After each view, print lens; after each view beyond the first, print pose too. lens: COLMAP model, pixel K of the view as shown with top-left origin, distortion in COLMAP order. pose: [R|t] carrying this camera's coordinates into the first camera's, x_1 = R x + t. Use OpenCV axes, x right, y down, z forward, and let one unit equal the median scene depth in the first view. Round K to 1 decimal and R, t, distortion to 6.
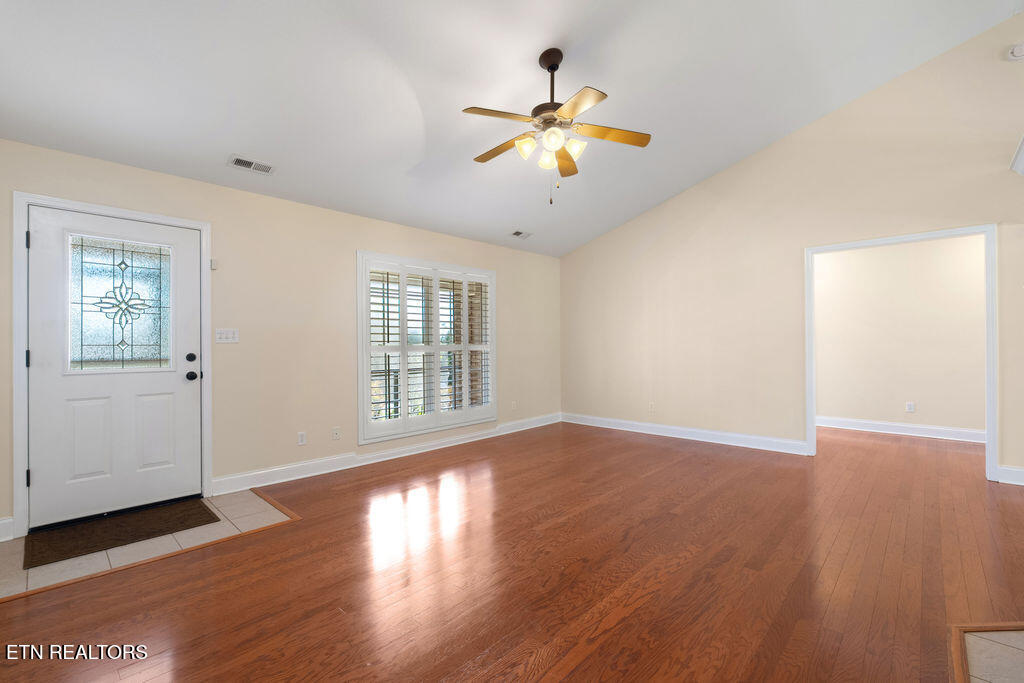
lens RADIAL K [[451.2, 0, 510.2], [0, 451.2, 341.8], [0, 0, 1]] dist [-0.002069, -0.000126]
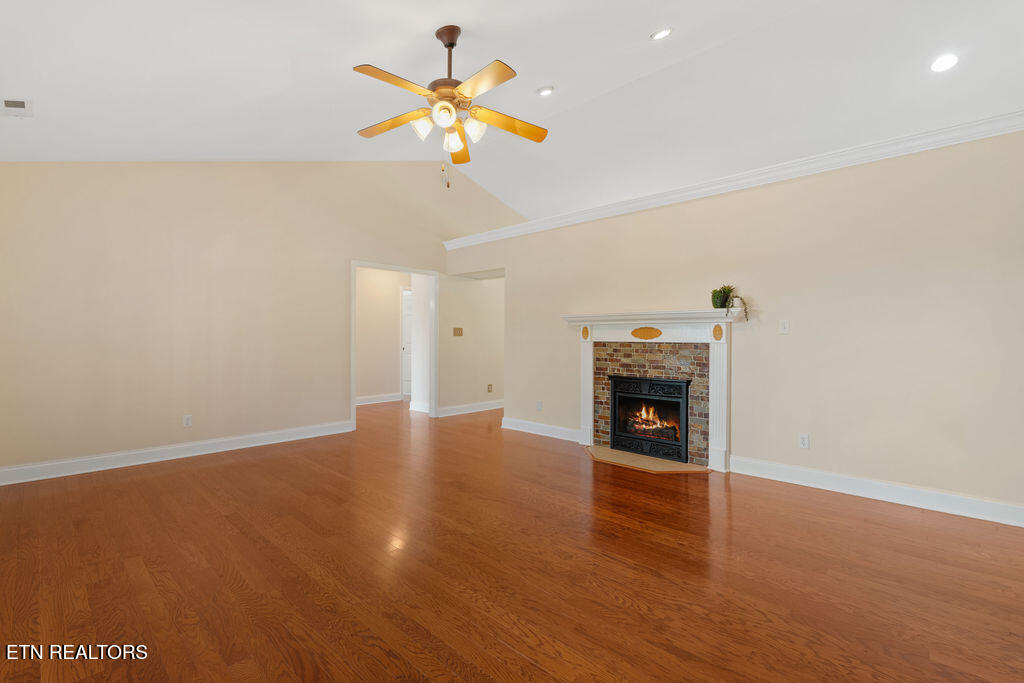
lens RADIAL K [[451.2, 0, 510.2], [0, 451.2, 341.8], [0, 0, 1]] dist [-0.002069, -0.000126]
pose [[-0.000658, -0.002032, 0.999998, -1.150360], [-0.004522, 0.999988, 0.002029, 0.016269], [-0.999990, -0.004521, -0.000667, 1.190710]]
